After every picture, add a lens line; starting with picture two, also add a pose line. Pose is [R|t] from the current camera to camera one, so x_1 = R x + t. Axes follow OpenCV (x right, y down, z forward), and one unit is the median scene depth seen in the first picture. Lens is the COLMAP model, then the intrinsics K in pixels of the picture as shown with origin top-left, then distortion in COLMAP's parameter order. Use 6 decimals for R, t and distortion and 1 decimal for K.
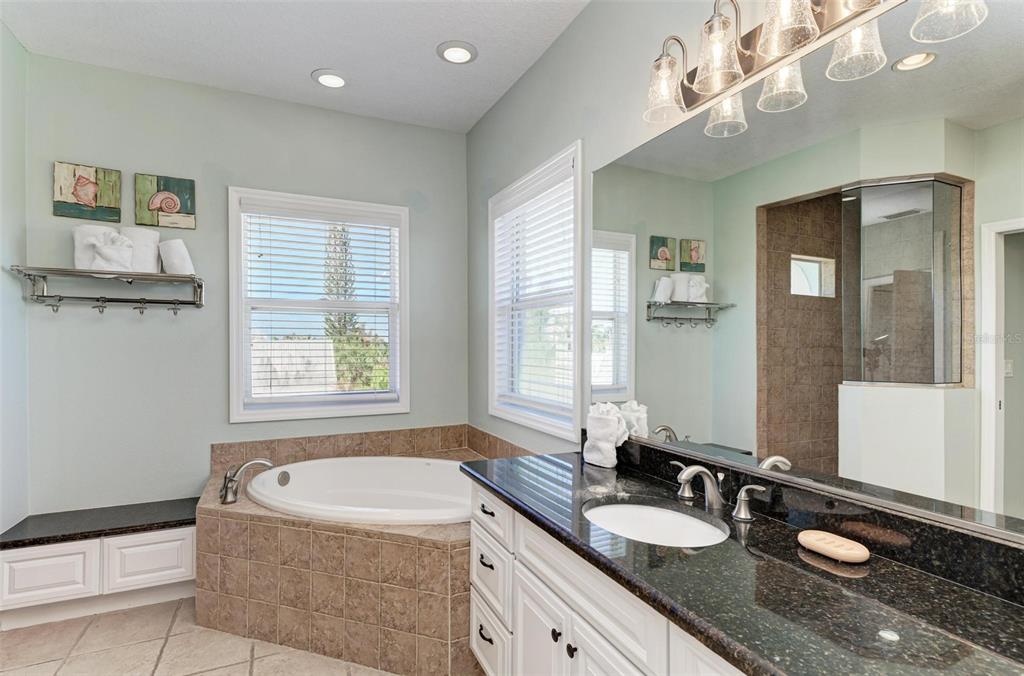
lens RADIAL K [[516.7, 0, 511.3], [0, 516.7, 340.7], [0, 0, 1]] dist [0.034342, 0.000583]
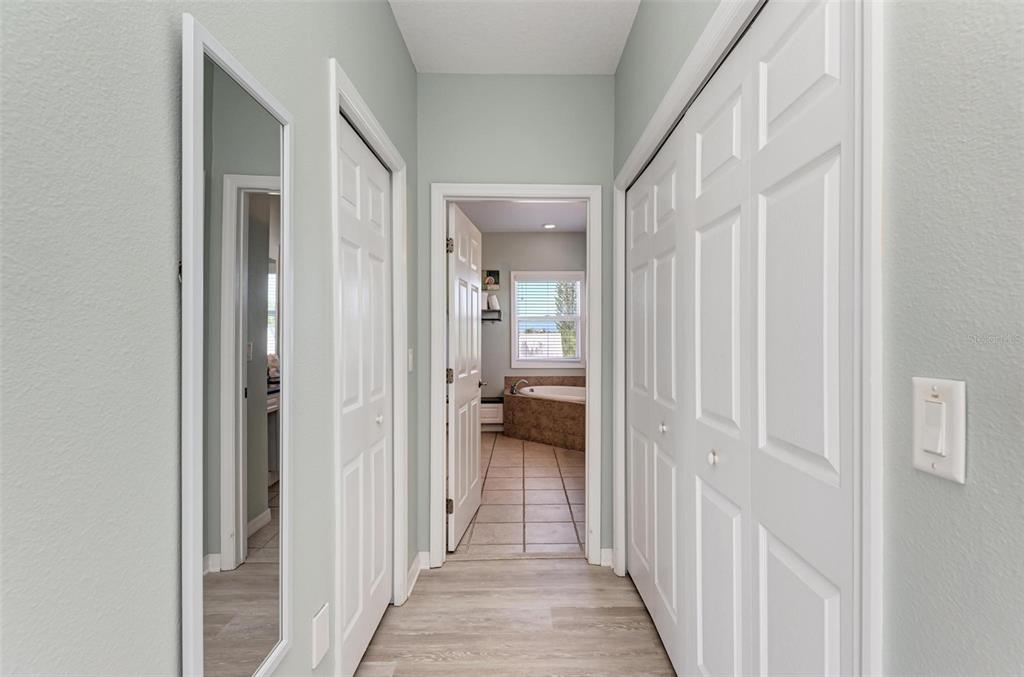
lens RADIAL K [[501.4, 0, 514.8], [0, 501.4, 336.5], [0, 0, 1]] dist [0.000139, 0.000000]
pose [[0.906373, -0.001127, -0.422476, 0.501487], [0.002690, 0.999992, 0.003106, 0.001805], [0.422469, -0.003951, 0.906369, -1.202958]]
